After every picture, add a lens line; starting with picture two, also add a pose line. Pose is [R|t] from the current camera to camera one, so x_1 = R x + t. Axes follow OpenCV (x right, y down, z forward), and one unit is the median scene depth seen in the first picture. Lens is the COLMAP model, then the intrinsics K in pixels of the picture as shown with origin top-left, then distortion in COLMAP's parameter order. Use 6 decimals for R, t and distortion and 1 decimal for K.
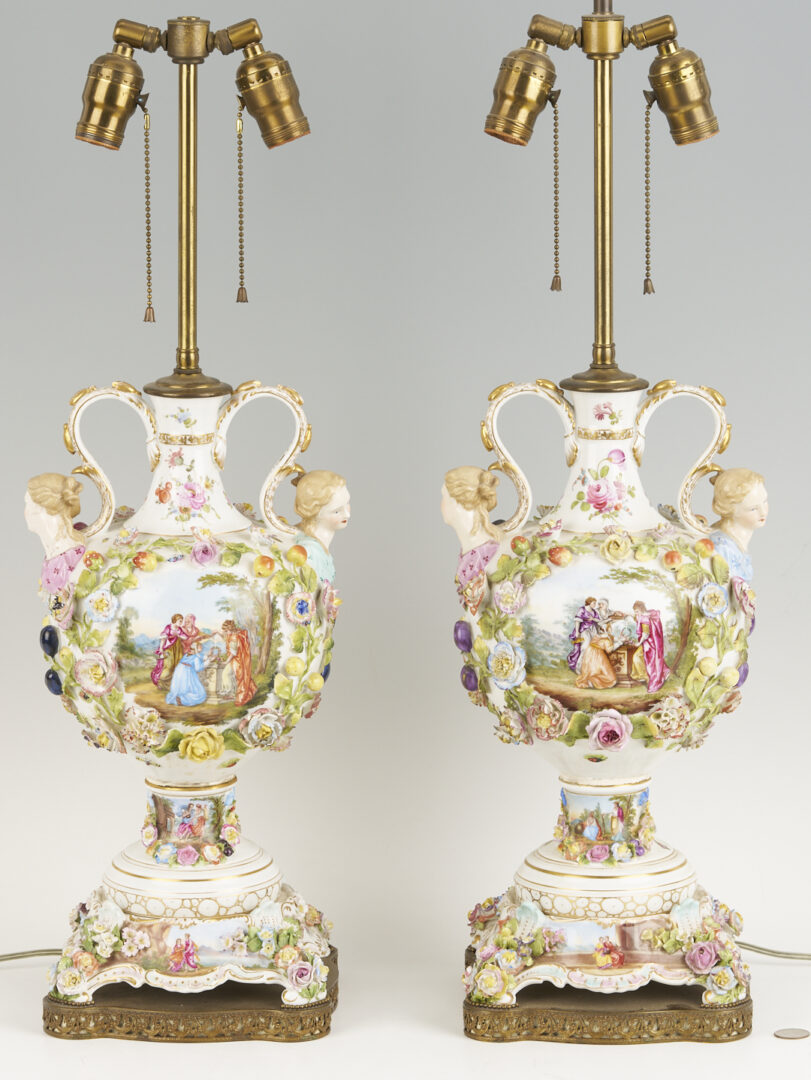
lens RADIAL K [[4836.3, 0, 360.1], [0, 4836.3, 562.9], [0, 0, 1]] dist [-0.185831, 0.000000]
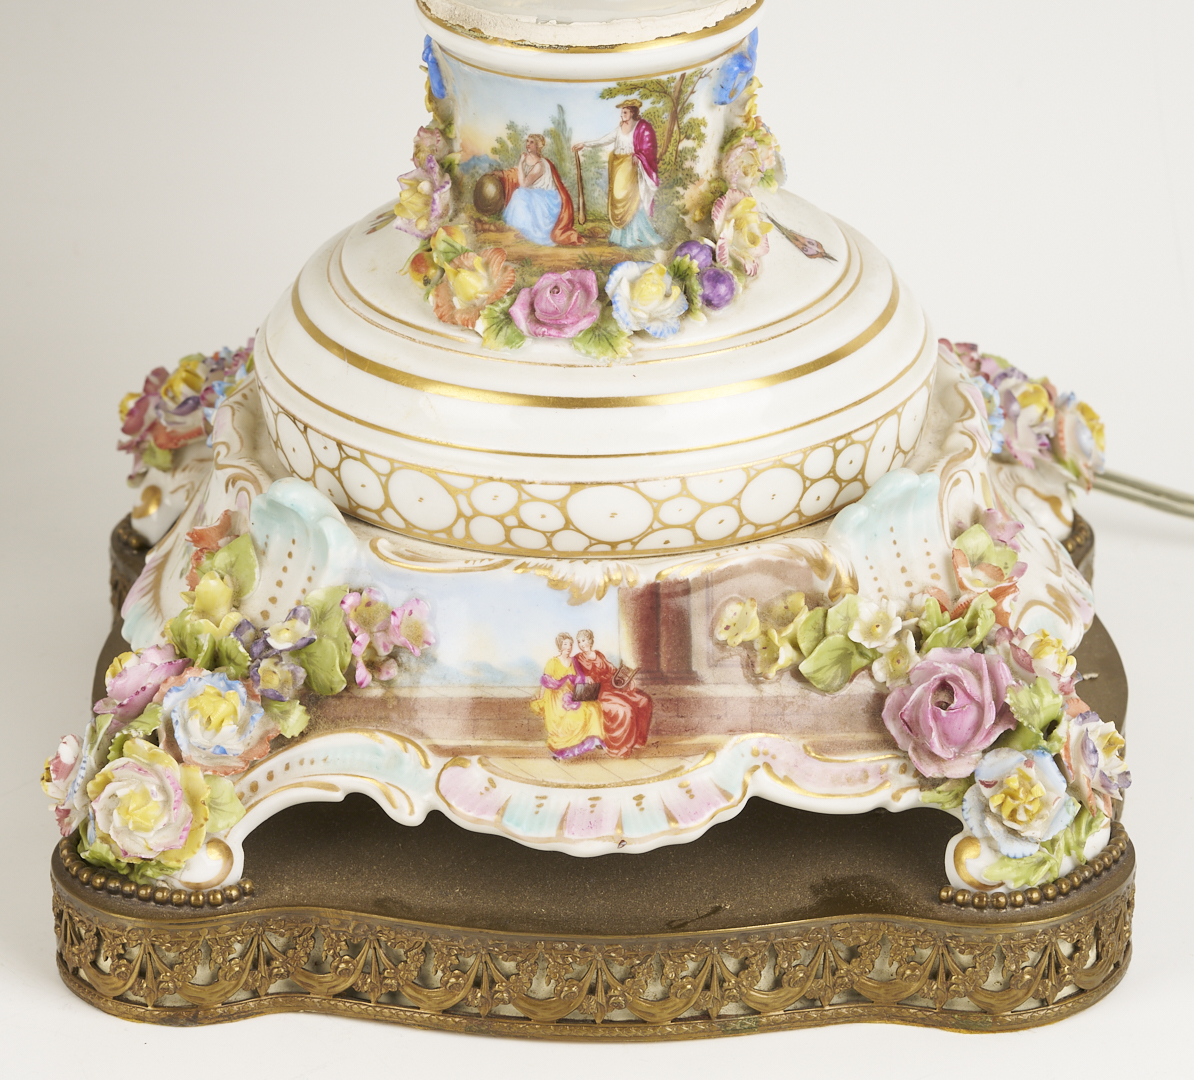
lens RADIAL K [[7685.9, 0, 595.7], [0, 7685.9, 541.5], [0, 0, 1]] dist [-0.305165, 0.000000]
pose [[0.999917, -0.002930, 0.012548, 0.046350], [-0.000300, 0.968230, 0.250062, -0.032238], [-0.012882, -0.250045, 0.968148, 0.594835]]
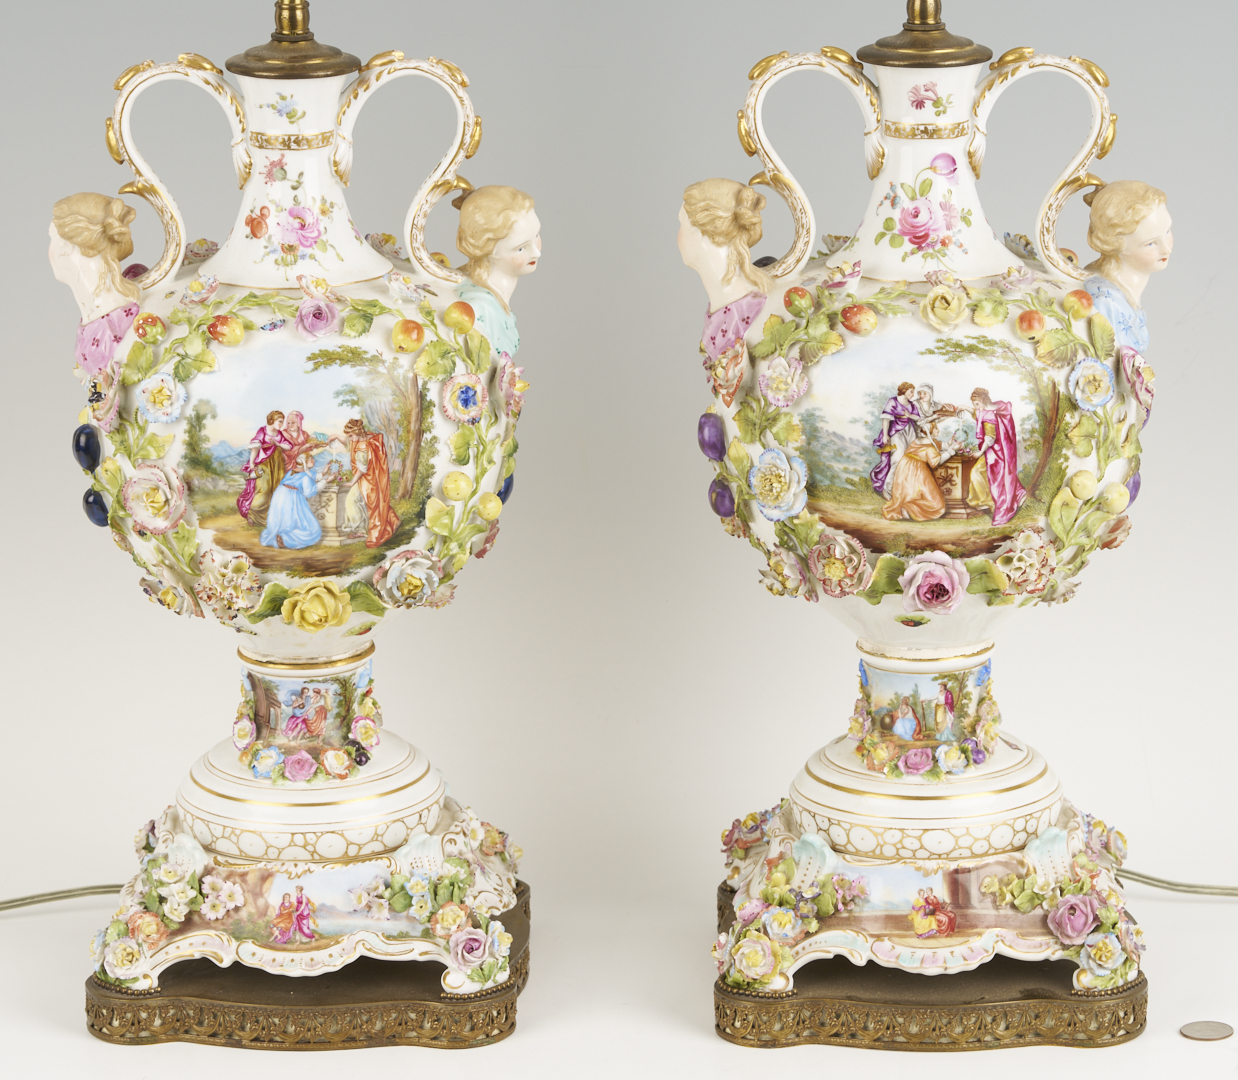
lens RADIAL K [[5005.2, 0, 642.3], [0, 5005.2, 546.4], [0, 0, 1]] dist [-0.164775, 0.000000]
pose [[0.999981, -0.004750, 0.003817, 0.009105], [0.004452, 0.997208, 0.074545, -0.021035], [-0.004161, -0.074527, 0.997210, 0.316874]]
